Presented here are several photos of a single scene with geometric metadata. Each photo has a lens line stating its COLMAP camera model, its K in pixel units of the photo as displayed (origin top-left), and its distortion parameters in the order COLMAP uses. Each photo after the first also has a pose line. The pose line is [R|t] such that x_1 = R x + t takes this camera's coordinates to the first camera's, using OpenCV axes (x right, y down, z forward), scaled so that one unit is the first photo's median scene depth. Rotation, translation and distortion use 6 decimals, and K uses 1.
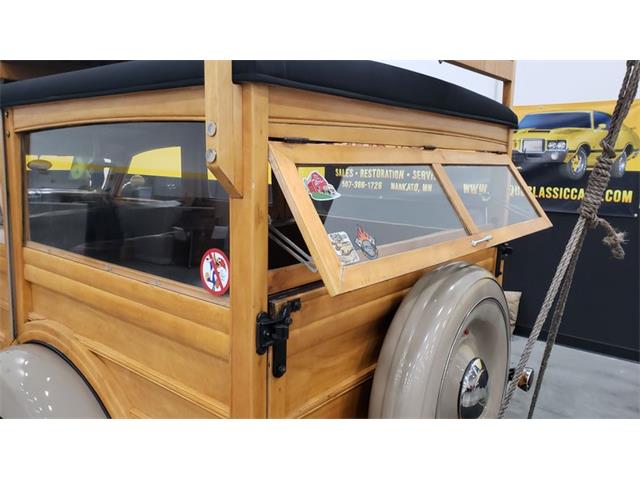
lens RADIAL K [[497.3, 0, 303.7], [0, 497.3, 237.7], [0, 0, 1]] dist [0.051146, -0.085551]
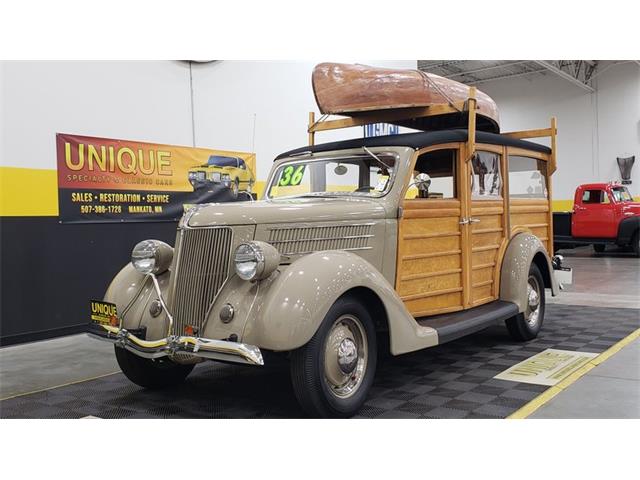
lens RADIAL K [[655.9, 0, 320.0], [0, 655.9, 240.0], [0, 0, 1]] dist [0.067415, -0.024249]
pose [[-0.063718, -0.048141, 0.996806, -1.603544], [0.179891, 0.981920, 0.058921, -0.063869], [-0.981621, 0.183071, -0.053906, 0.896766]]
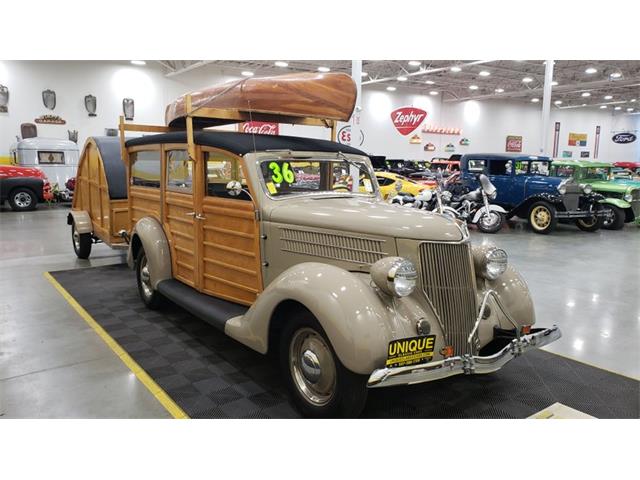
lens RADIAL K [[497.3, 0, 303.7], [0, 497.3, 237.7], [0, 0, 1]] dist [0.051146, -0.085551]
pose [[-0.966808, -0.070339, 0.245630, -0.648289], [0.005788, 0.955084, 0.296280, -0.276991], [-0.255437, 0.287868, -0.922976, 1.735146]]
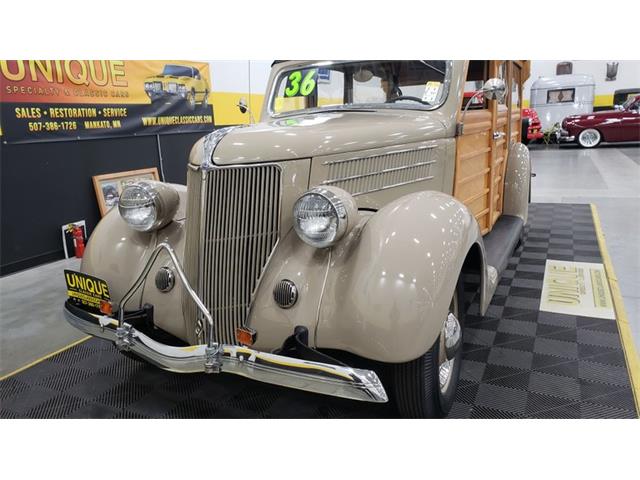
lens RADIAL K [[494.0, 0, 315.1], [0, 494.0, 229.9], [0, 0, 1]] dist [-0.030979, 0.081123]
pose [[-0.232120, -0.222116, 0.946987, -1.141963], [0.193508, 0.943573, 0.268747, -0.105874], [-0.953244, 0.245631, -0.176041, 1.026258]]
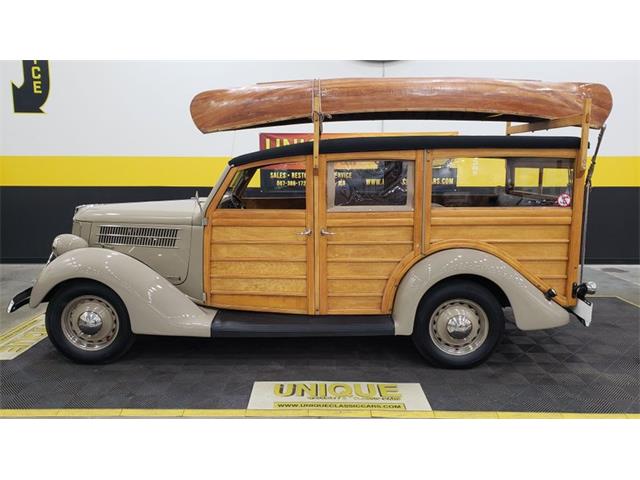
lens RADIAL K [[487.3, 0, 312.2], [0, 487.3, 237.4], [0, 0, 1]] dist [0.135113, -0.186674]
pose [[0.775074, -0.116532, 0.621032, -0.980587], [0.115811, 0.992396, 0.041678, -0.006071], [-0.621167, 0.039619, 0.782676, -0.163600]]
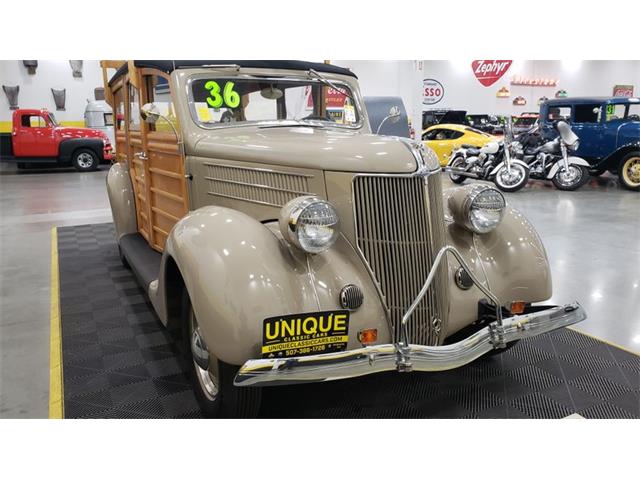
lens RADIAL K [[497.3, 0, 303.7], [0, 497.3, 237.7], [0, 0, 1]] dist [0.051146, -0.085551]
pose [[-0.912125, -0.100914, 0.397296, -0.786091], [0.052487, 0.932492, 0.357357, -0.177322], [-0.406537, 0.346807, -0.845253, 1.488180]]
